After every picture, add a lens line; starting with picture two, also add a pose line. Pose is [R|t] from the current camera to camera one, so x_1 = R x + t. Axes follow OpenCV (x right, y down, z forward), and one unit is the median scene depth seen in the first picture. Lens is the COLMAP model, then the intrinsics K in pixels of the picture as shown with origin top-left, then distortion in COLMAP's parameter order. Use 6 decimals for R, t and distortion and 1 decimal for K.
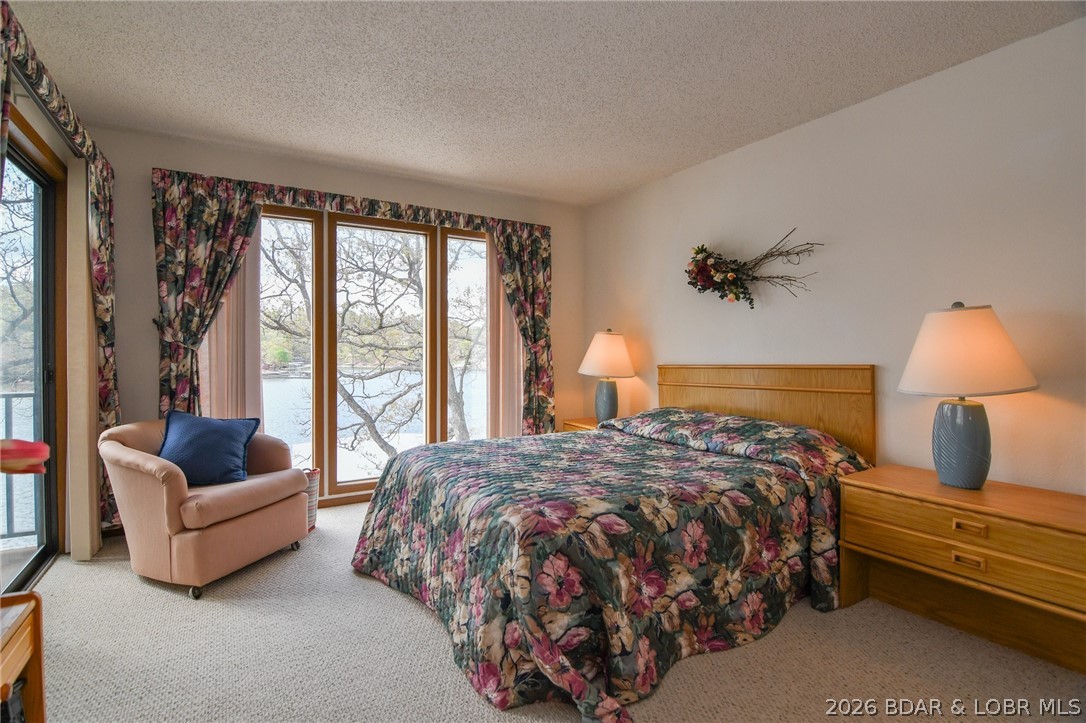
lens RADIAL K [[513.8, 0, 543.8], [0, 513.8, 365.8], [0, 0, 1]] dist [-0.009958, -0.000339]
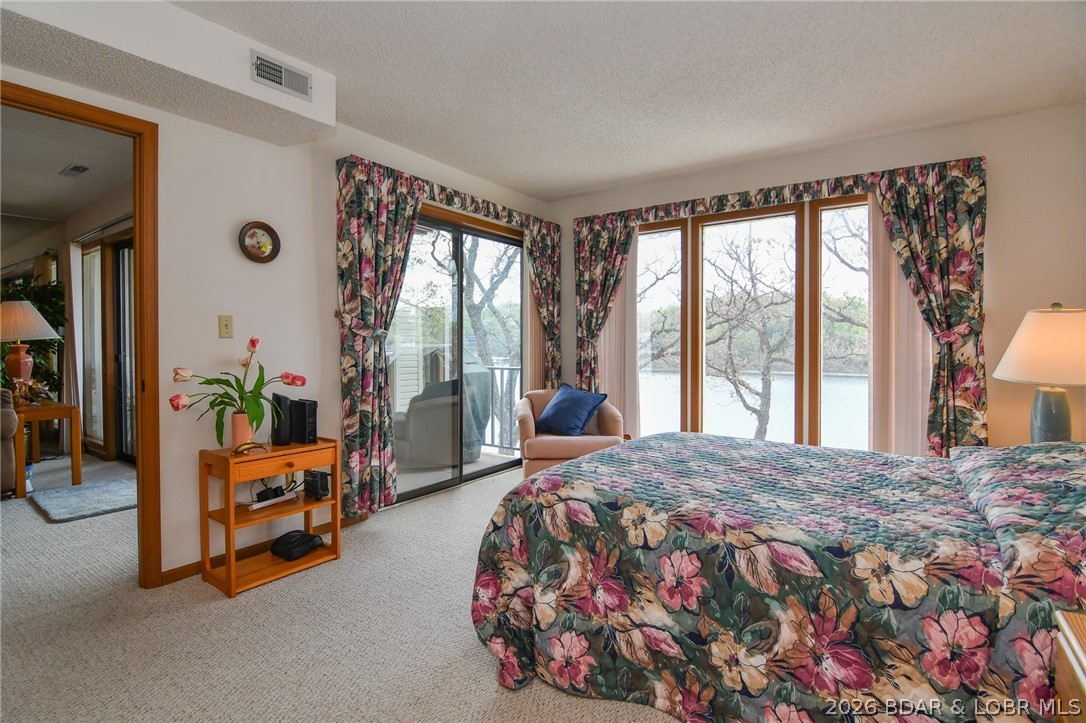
lens RADIAL K [[534.5, 0, 543.3], [0, 534.5, 356.3], [0, 0, 1]] dist [-0.012682, -0.006468]
pose [[0.407962, 0.015794, -0.912862, 0.516618], [-0.024311, 0.999684, 0.006432, 0.000593], [0.912675, 0.019568, 0.408217, 0.250163]]
